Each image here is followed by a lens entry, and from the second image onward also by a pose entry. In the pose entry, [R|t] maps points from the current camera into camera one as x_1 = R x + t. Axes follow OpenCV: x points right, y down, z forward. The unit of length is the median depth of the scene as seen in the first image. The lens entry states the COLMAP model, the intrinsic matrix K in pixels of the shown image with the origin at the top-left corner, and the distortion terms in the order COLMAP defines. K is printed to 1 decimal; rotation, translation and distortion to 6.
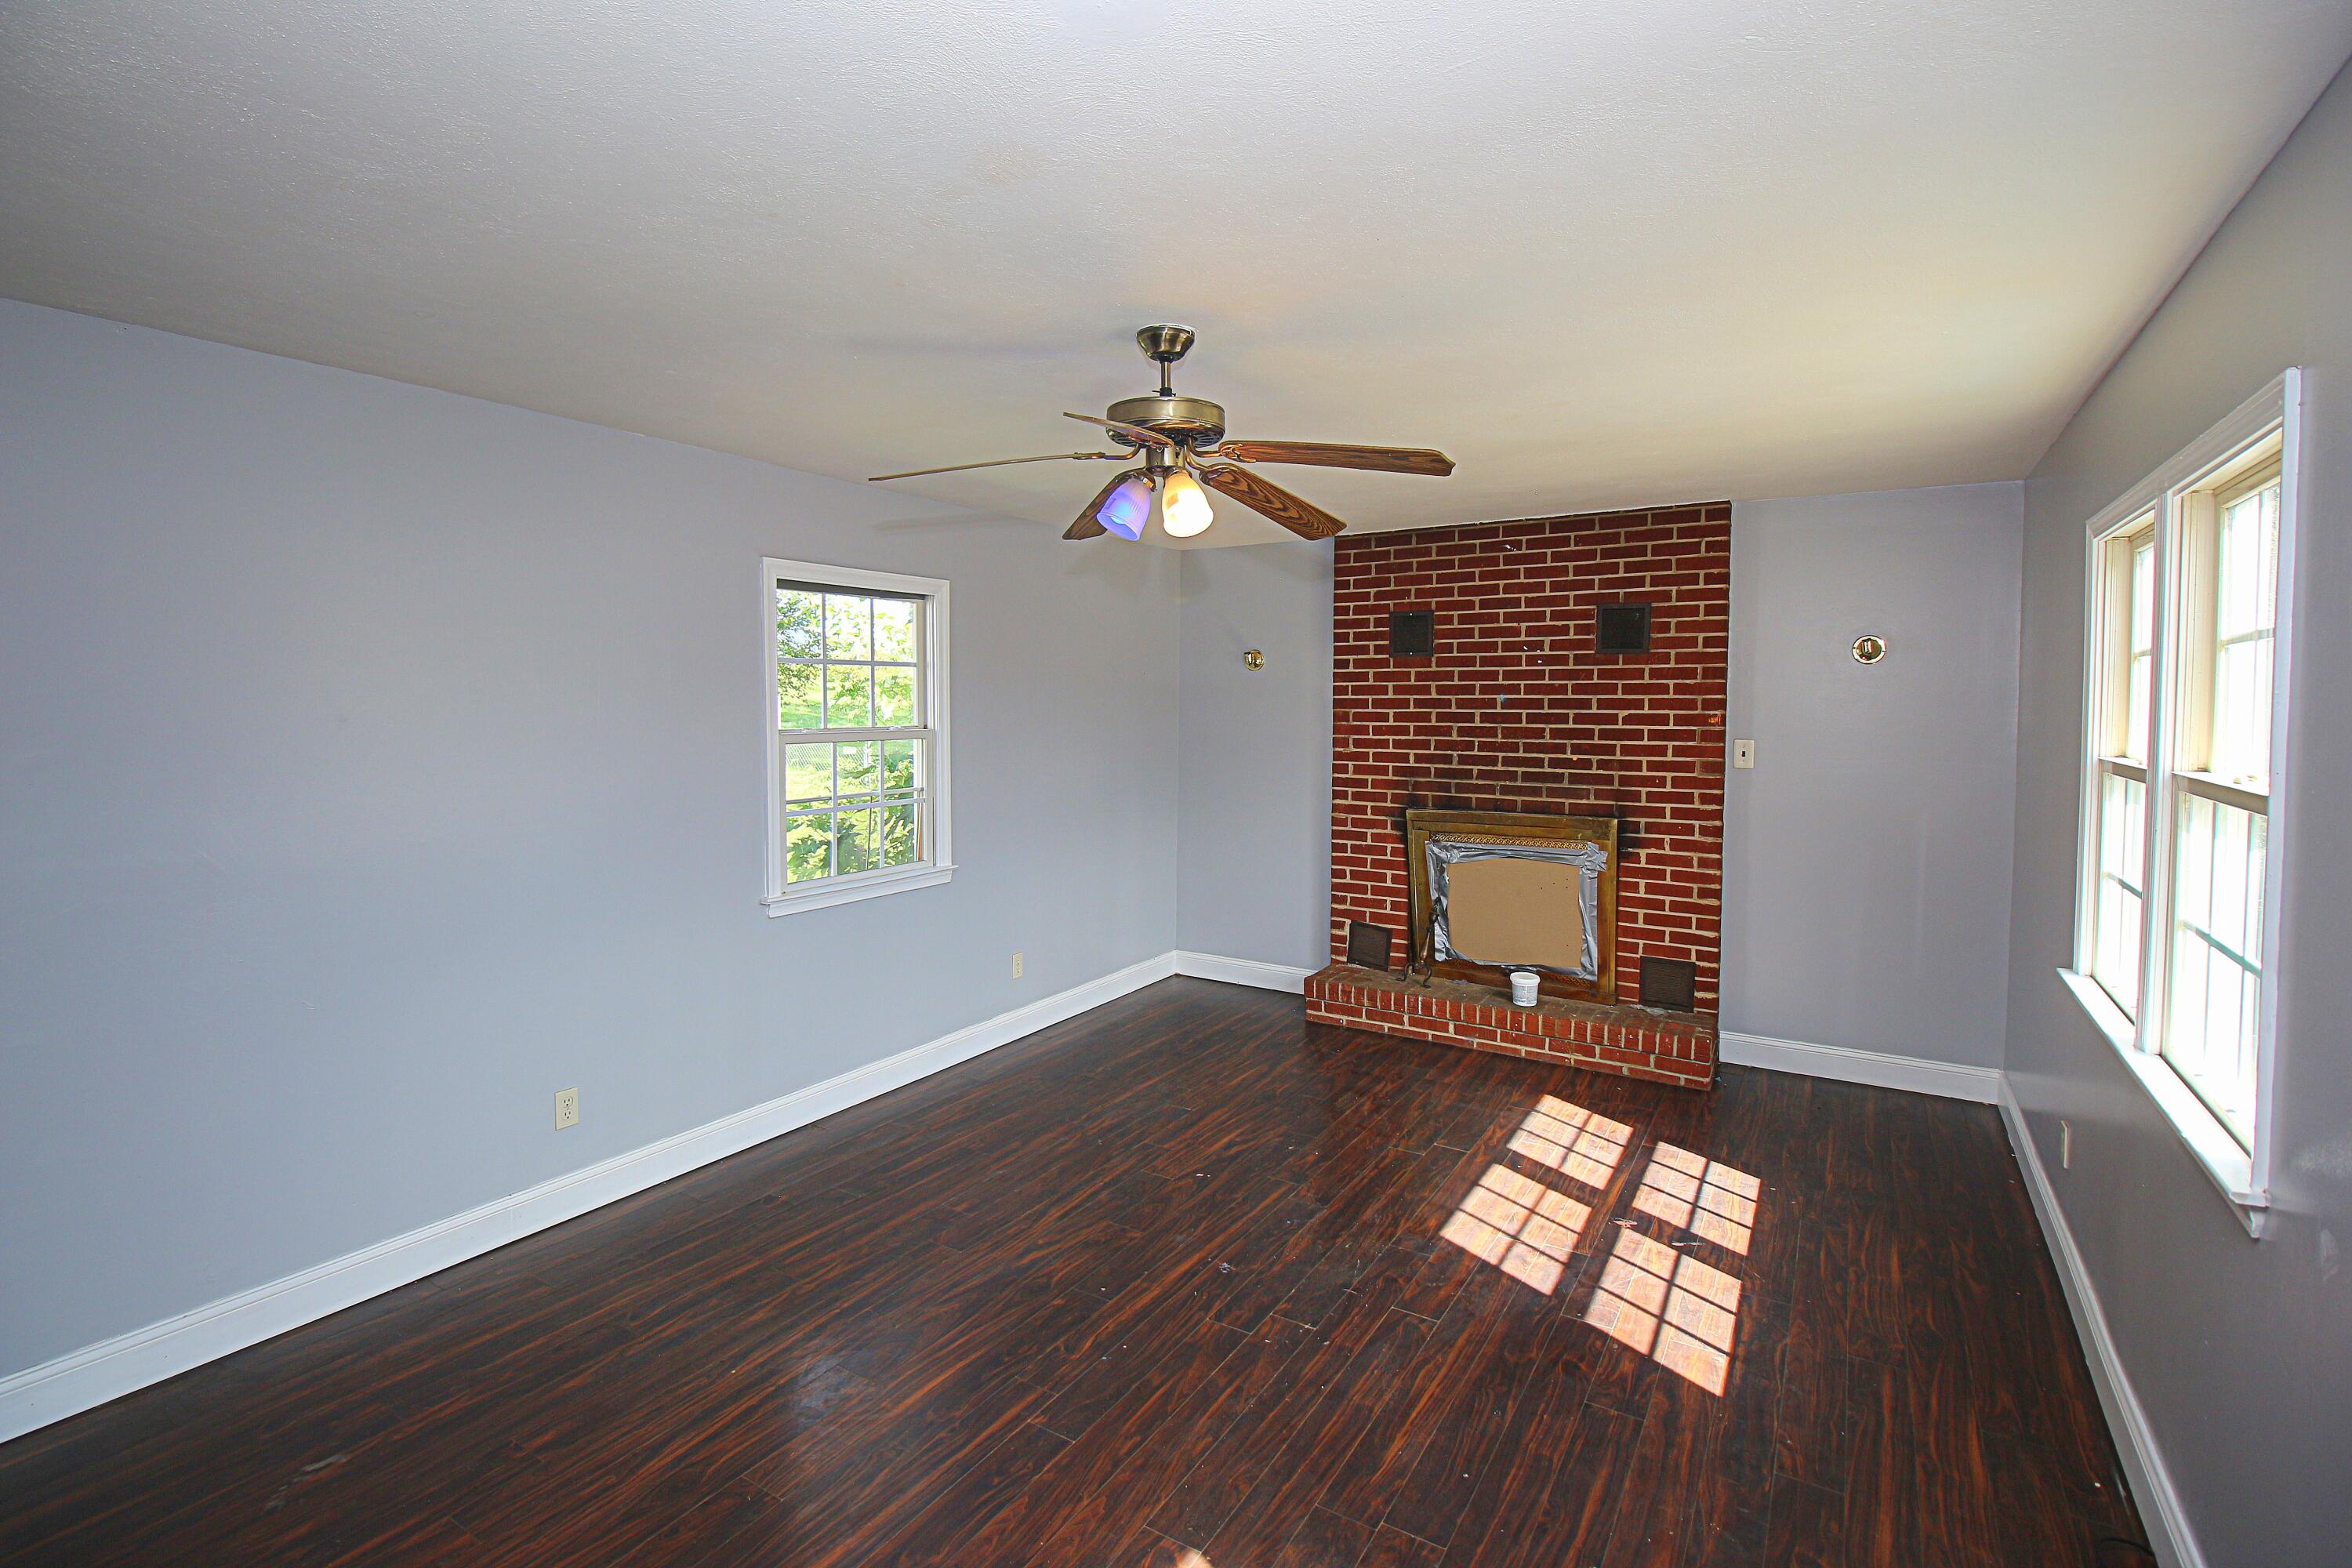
lens RADIAL K [[1099.9, 0, 1170.6], [0, 1099.9, 757.1], [0, 0, 1]] dist [0.000612, -0.013592]
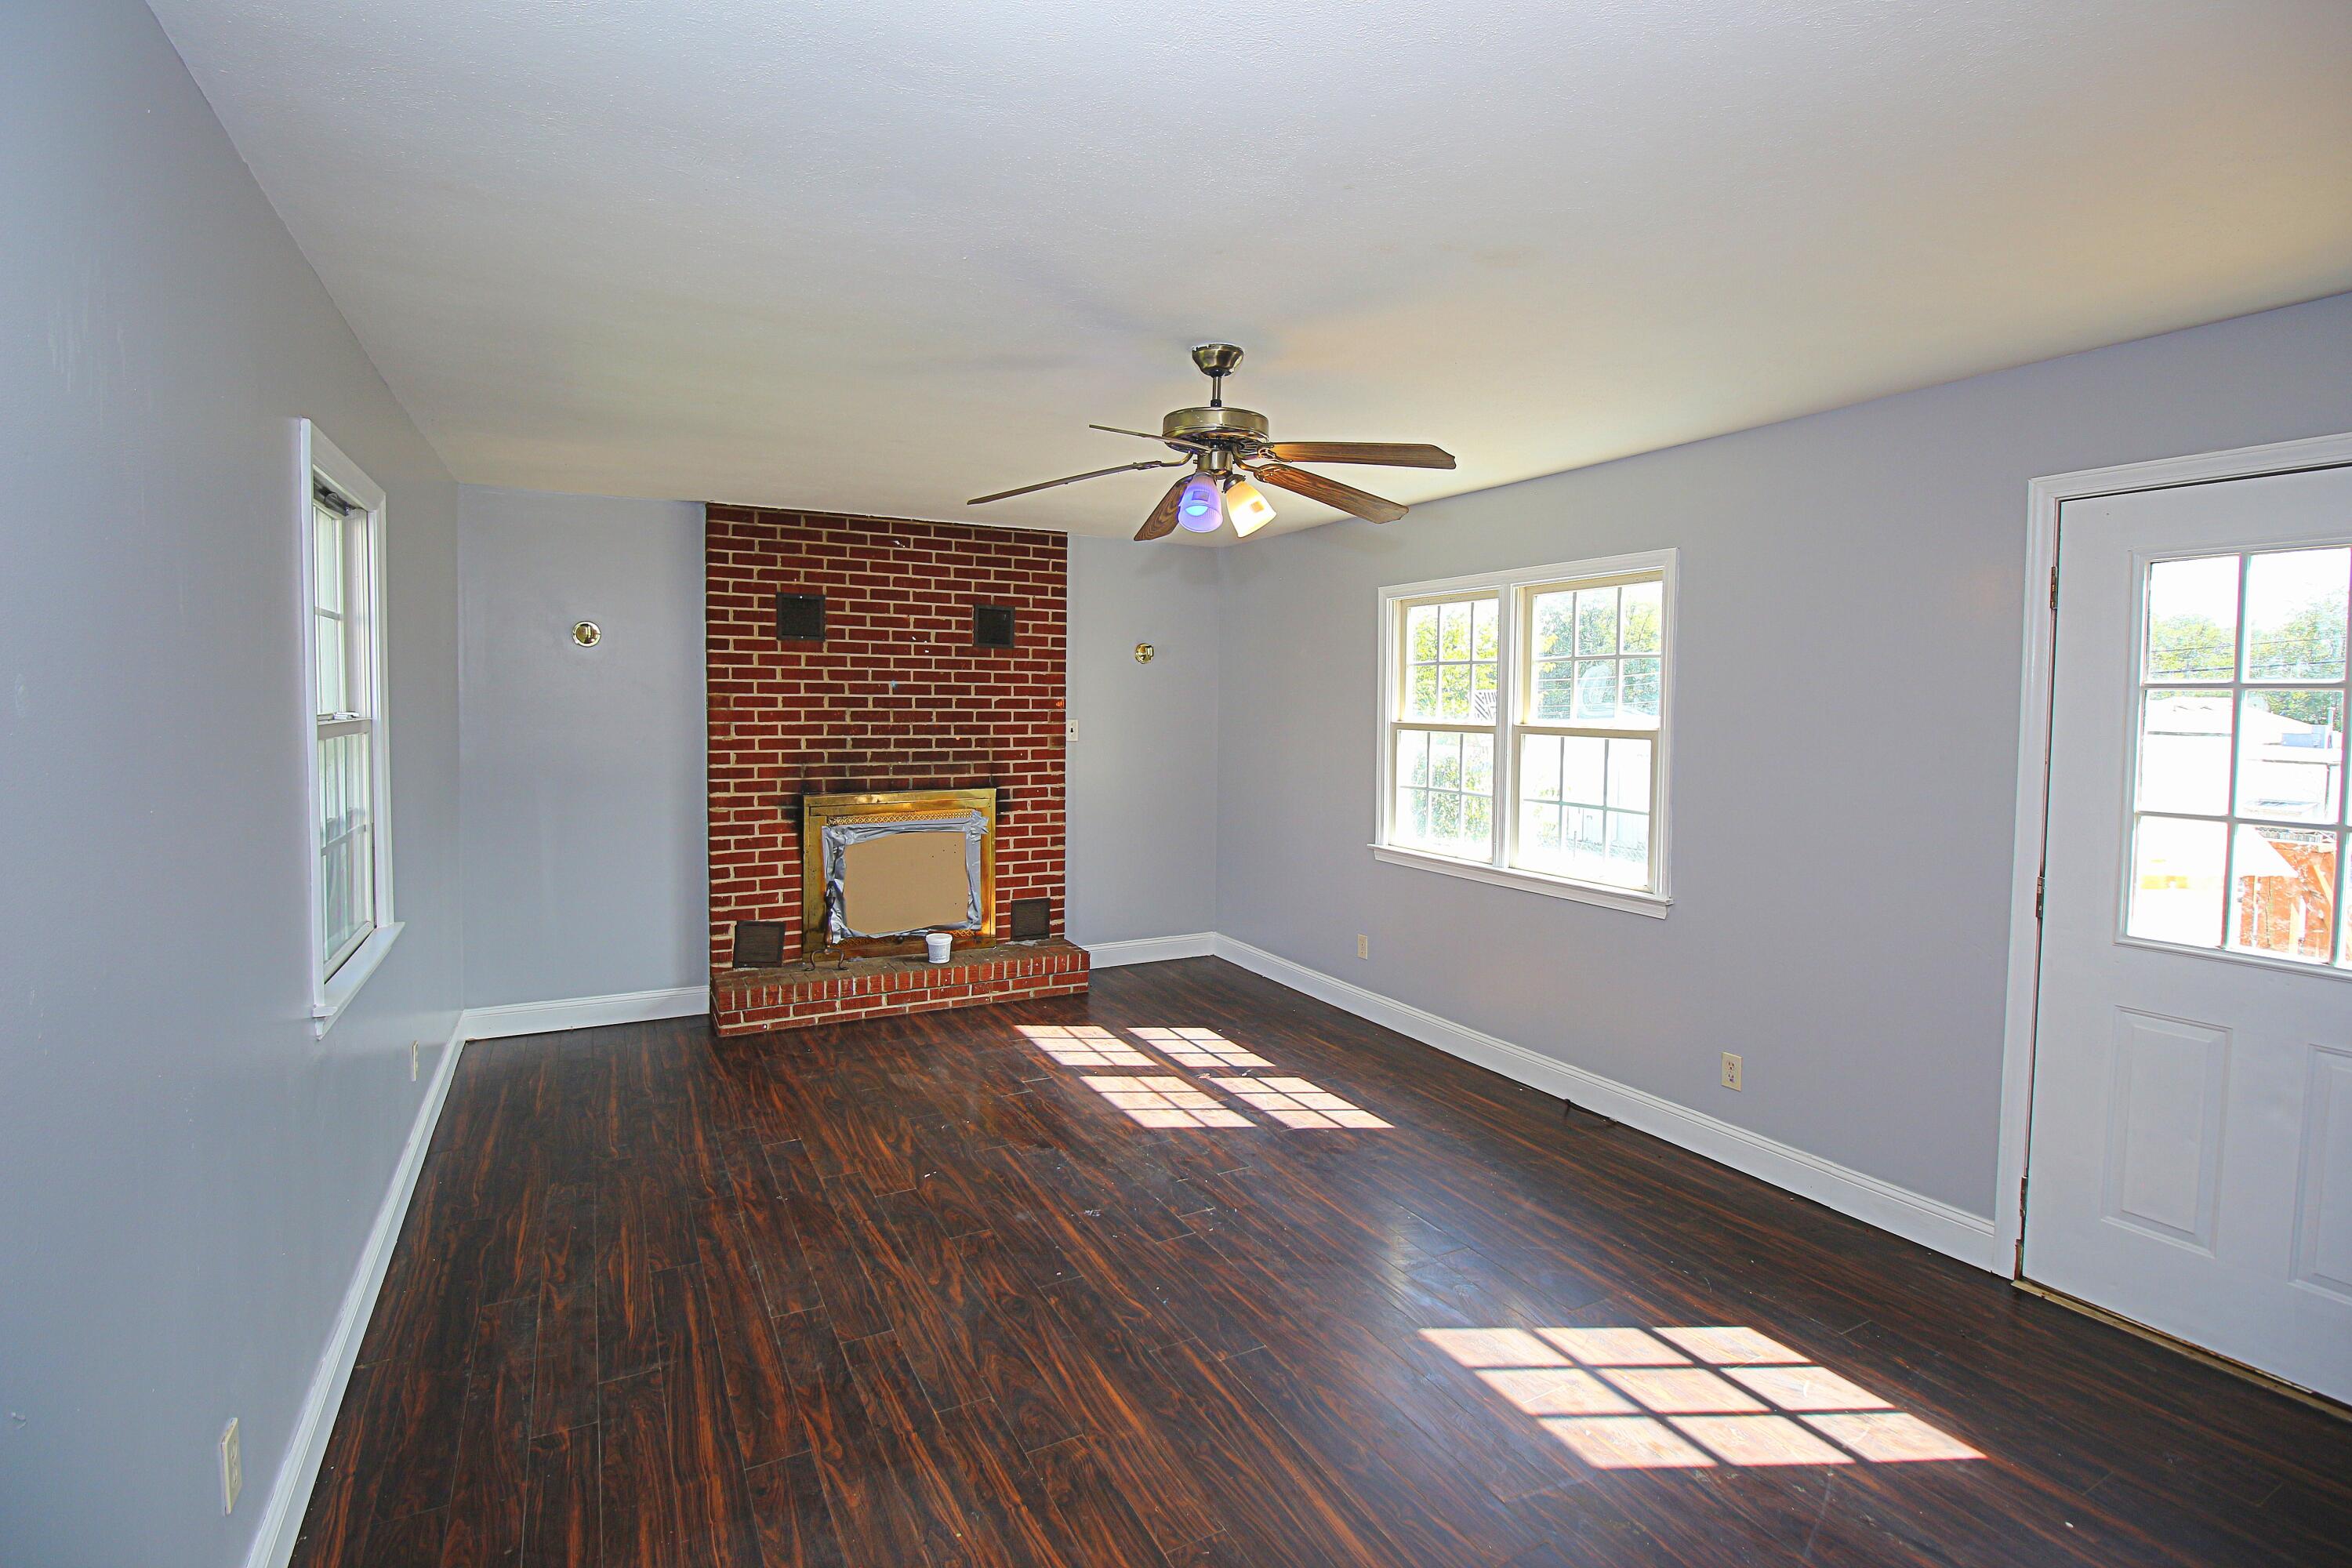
lens RADIAL K [[1099.9, 0, 1170.6], [0, 1099.9, 757.1], [0, 0, 1]] dist [0.000612, -0.013592]
pose [[0.484882, -0.041660, 0.873587, -0.516804], [0.036515, 0.998958, 0.027372, -0.002314], [-0.873817, 0.018627, 0.485898, 0.254557]]
